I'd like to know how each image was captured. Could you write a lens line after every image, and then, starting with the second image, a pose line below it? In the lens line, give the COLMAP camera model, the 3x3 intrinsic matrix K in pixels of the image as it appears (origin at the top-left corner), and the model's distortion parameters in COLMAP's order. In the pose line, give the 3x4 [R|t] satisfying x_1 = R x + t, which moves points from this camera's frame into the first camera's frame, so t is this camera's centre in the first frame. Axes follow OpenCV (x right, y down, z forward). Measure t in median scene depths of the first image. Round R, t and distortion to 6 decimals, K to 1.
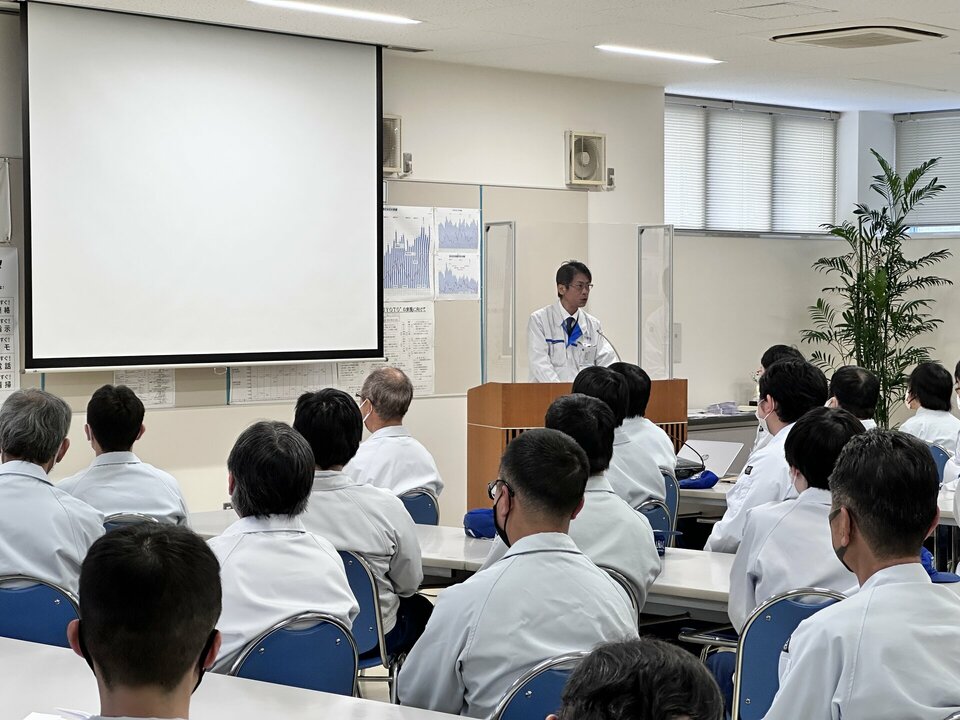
lens RADIAL K [[2130.8, 0, 490.0], [0, 2130.8, 343.6], [0, 0, 1]] dist [0.177079, 0.000000]
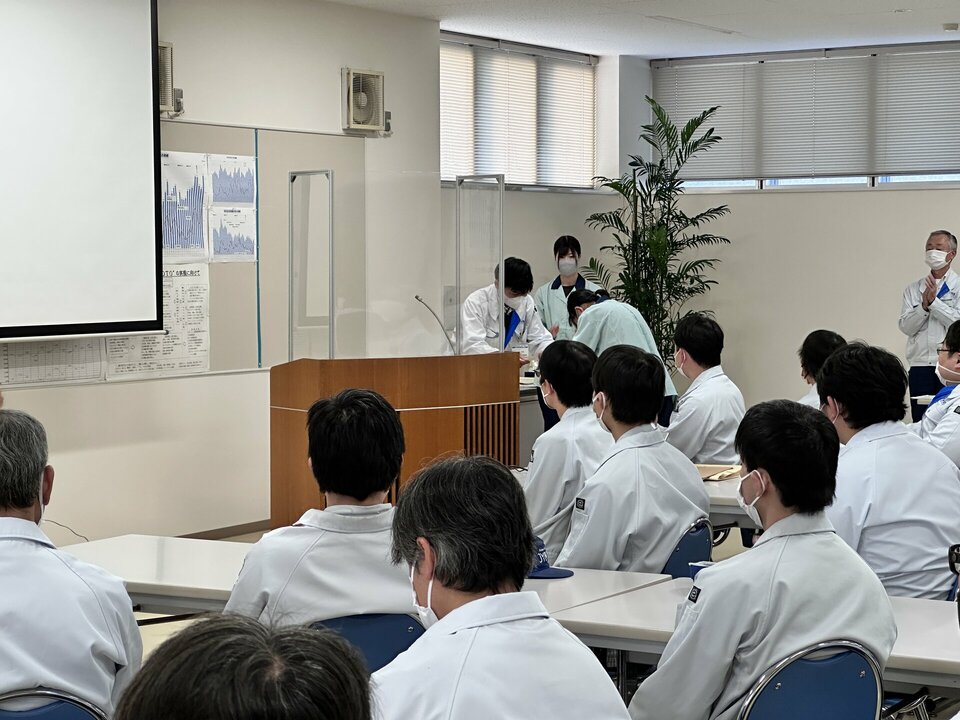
lens RADIAL K [[2130.8, 0, 484.8], [0, 2130.8, 350.9], [0, 0, 1]] dist [0.177079, 0.000000]
pose [[0.979948, -0.011804, 0.198905, -0.087870], [0.007178, 0.999687, 0.023962, -0.004418], [-0.199126, -0.022053, 0.979726, 0.133957]]
